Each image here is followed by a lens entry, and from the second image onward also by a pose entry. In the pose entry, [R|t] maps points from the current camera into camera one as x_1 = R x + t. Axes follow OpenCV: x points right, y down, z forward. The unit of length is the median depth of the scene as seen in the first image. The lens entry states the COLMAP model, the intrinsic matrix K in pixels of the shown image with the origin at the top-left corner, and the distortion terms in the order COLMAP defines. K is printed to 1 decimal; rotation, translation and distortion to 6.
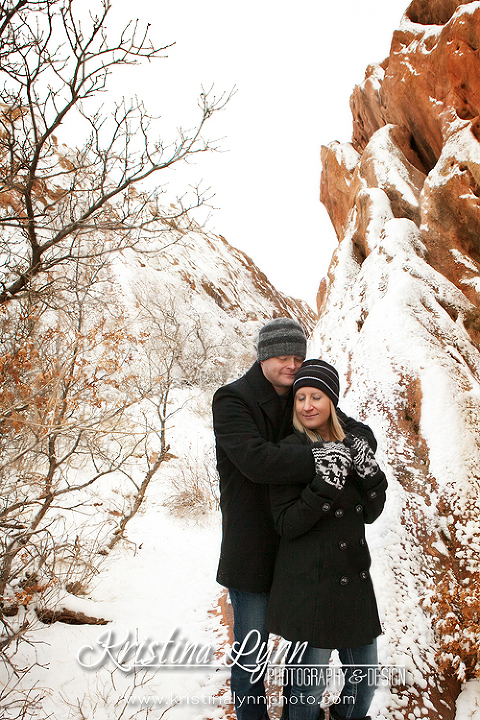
lens RADIAL K [[489.1, 0, 240.0], [0, 489.1, 360.0], [0, 0, 1]] dist [-0.001245, -0.000164]
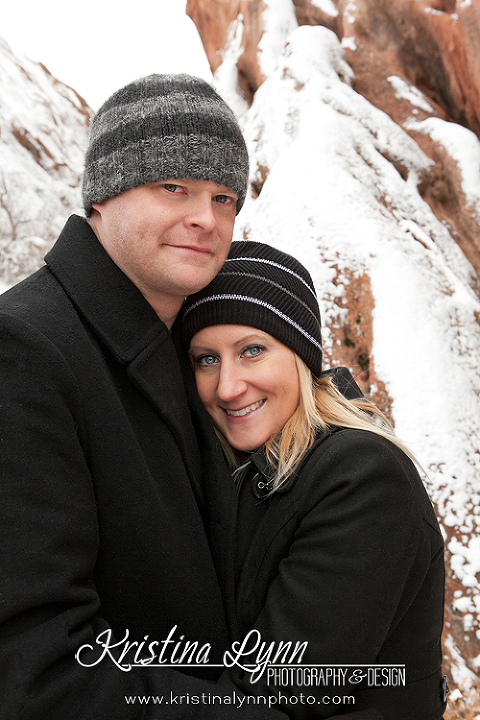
lens RADIAL K [[846.6, 0, 240.0], [0, 846.6, 360.0], [0, 0, 1]] dist [0.013473, 0.013230]
pose [[0.977155, -0.003060, 0.212505, -0.011214], [-0.027512, 0.989662, 0.140759, -0.007841], [-0.210739, -0.143390, 0.966969, -0.152916]]
